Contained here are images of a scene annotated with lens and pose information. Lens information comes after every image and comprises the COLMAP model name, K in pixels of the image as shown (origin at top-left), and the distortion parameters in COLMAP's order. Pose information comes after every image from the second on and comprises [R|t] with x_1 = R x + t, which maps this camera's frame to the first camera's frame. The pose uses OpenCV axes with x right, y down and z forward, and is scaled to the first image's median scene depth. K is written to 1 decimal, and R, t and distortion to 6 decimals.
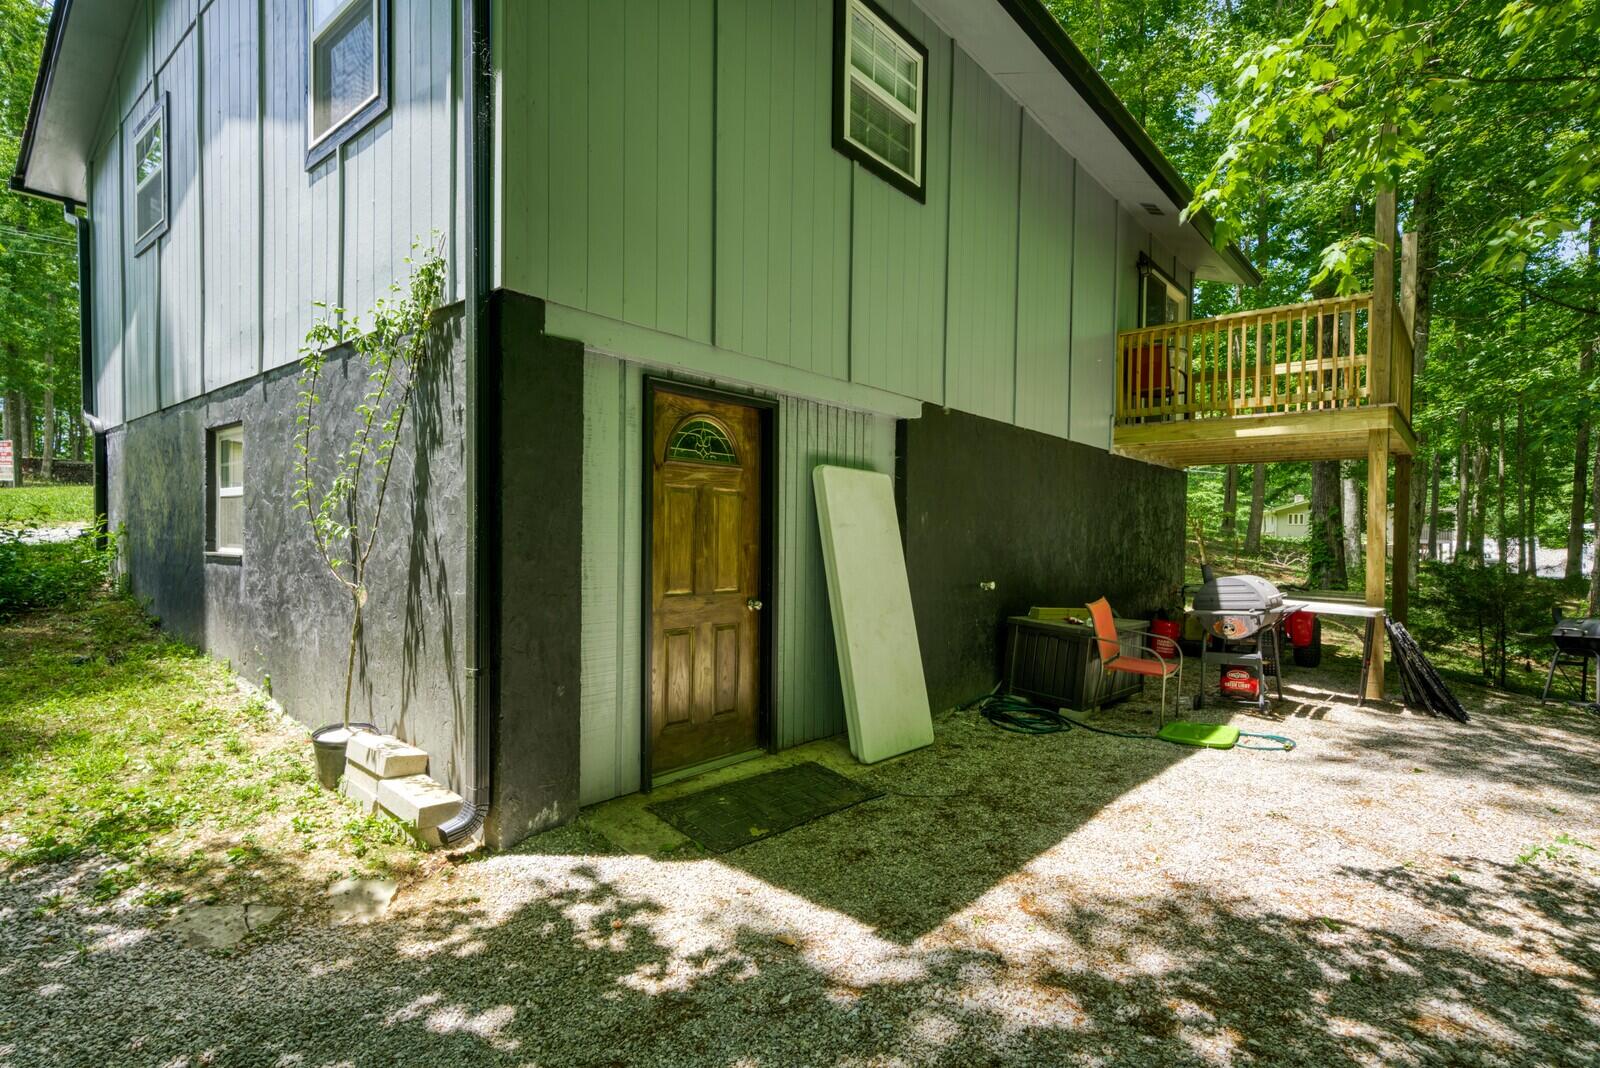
lens RADIAL K [[798.5, 0, 800.0], [0, 798.5, 534.0], [0, 0, 1]] dist [0.023593, 0.000348]
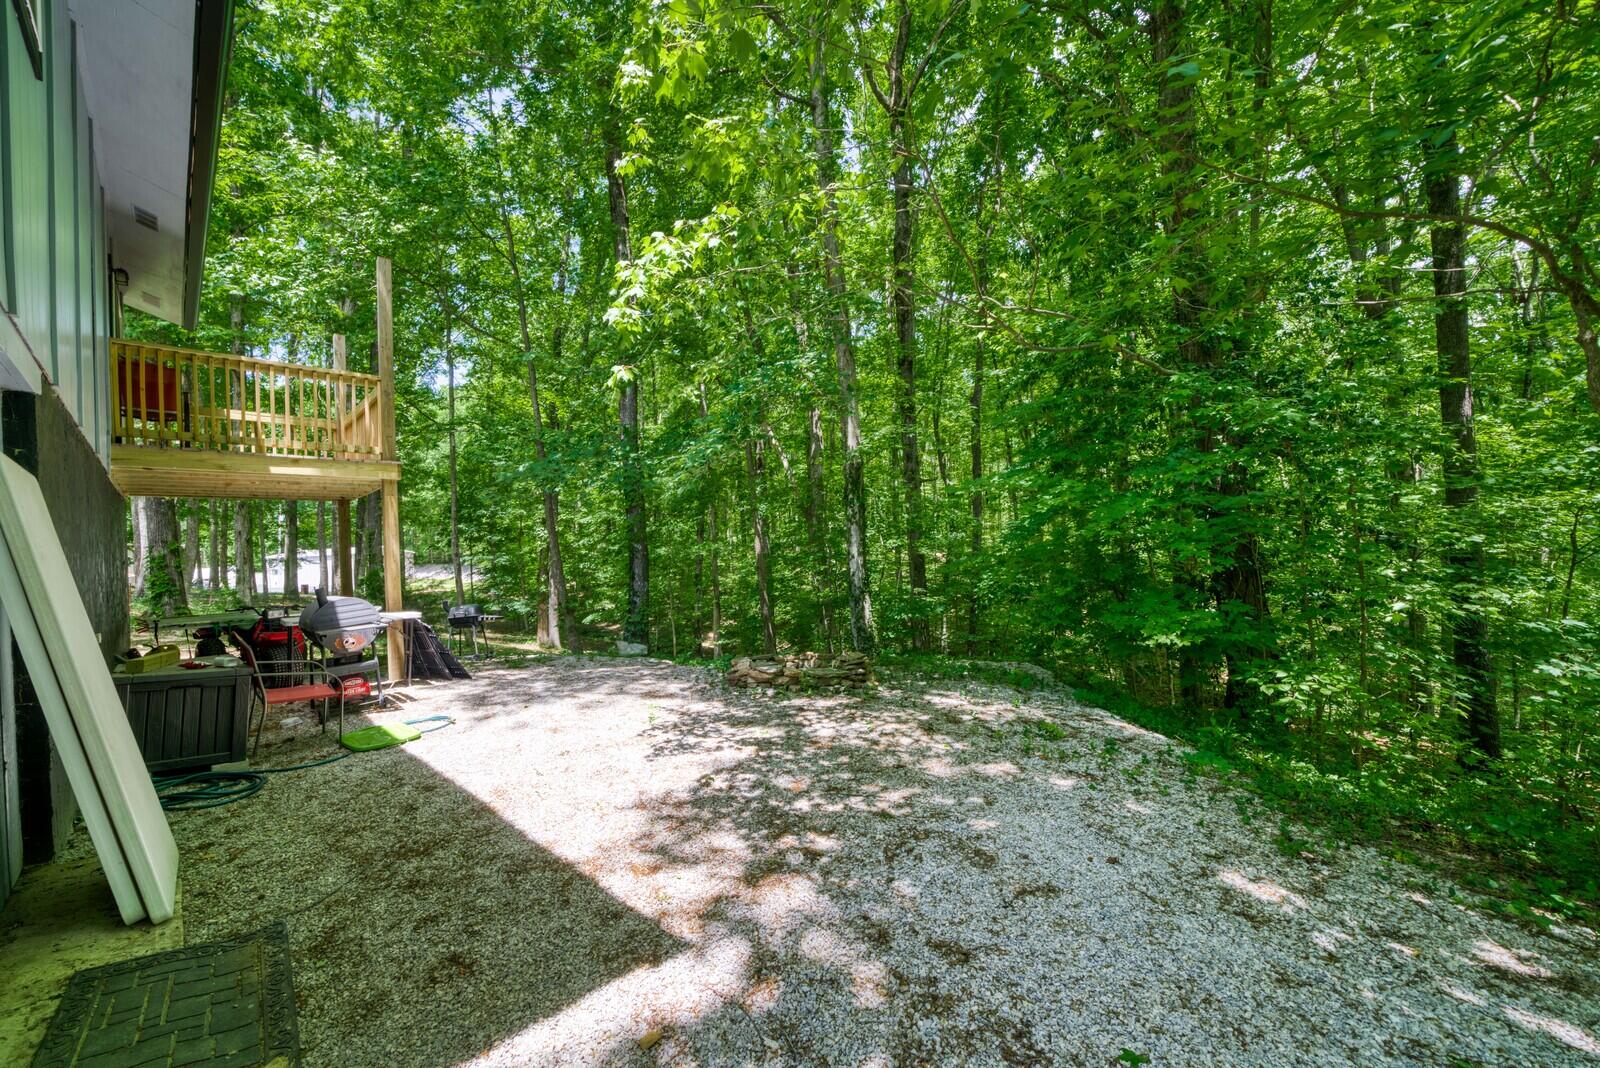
lens RADIAL K [[585.8, 0, 800.0], [0, 585.8, 534.0], [0, 0, 1]] dist [0.000203, 0.000043]
pose [[0.103894, 0.007024, 0.994564, -0.445261], [0.038630, 0.999192, -0.011092, -0.004420], [-0.993838, 0.039572, 0.103539, 0.548151]]
